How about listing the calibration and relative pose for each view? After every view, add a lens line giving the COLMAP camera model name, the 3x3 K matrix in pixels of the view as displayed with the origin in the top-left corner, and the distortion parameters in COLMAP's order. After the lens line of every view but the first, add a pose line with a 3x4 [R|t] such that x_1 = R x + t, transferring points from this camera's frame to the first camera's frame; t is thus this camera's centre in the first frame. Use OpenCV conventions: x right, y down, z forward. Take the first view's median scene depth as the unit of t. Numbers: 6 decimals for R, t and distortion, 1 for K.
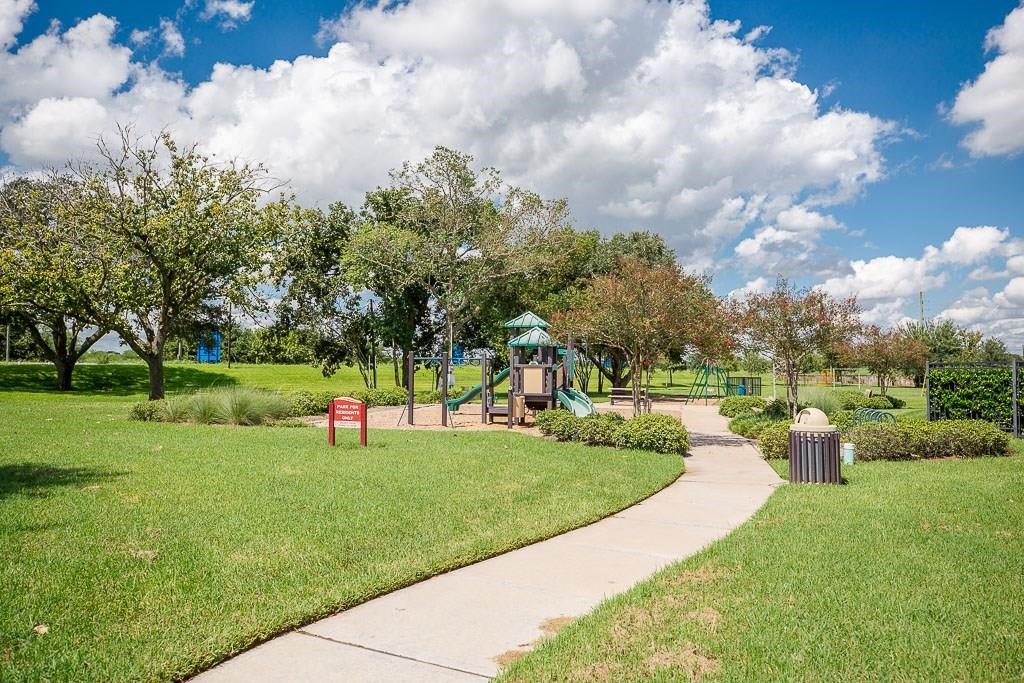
lens RADIAL K [[784.6, 0, 512.0], [0, 784.6, 341.5], [0, 0, 1]] dist [0.066787, 0.000738]
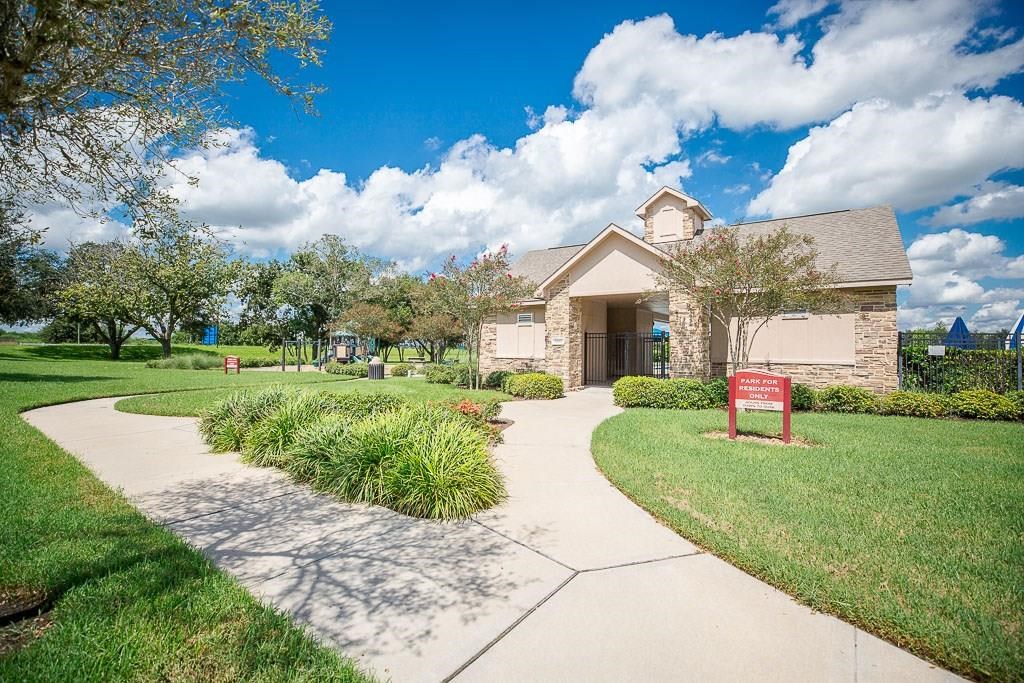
lens RADIAL K [[491.9, 0, 512.0], [0, 491.9, 341.5], [0, 0, 1]] dist [0.000685, 0.000277]
pose [[0.986133, 0.003767, 0.165912, 0.149936], [-0.006379, 0.999864, 0.015214, -0.002219], [-0.165832, -0.016062, 0.986023, -0.259749]]
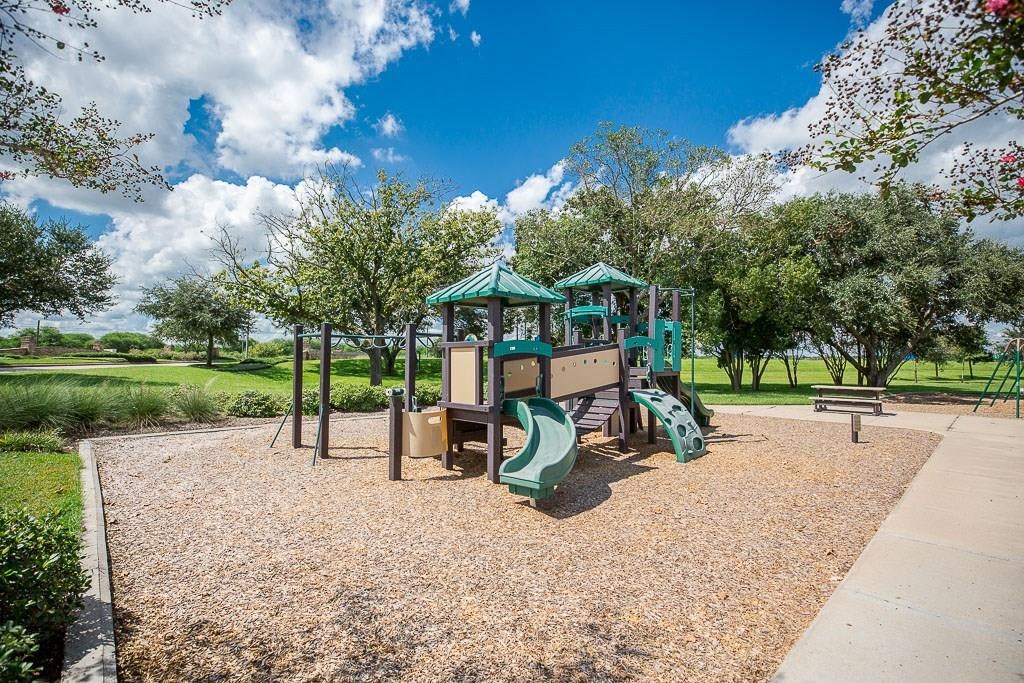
lens RADIAL K [[491.9, 0, 512.0], [0, 491.9, 341.5], [0, 0, 1]] dist [0.000685, 0.000277]
pose [[0.844360, -0.027552, -0.535068, 0.111045], [0.022444, 0.999619, -0.016054, 0.018890], [0.535306, 0.001546, 0.844657, 0.419248]]
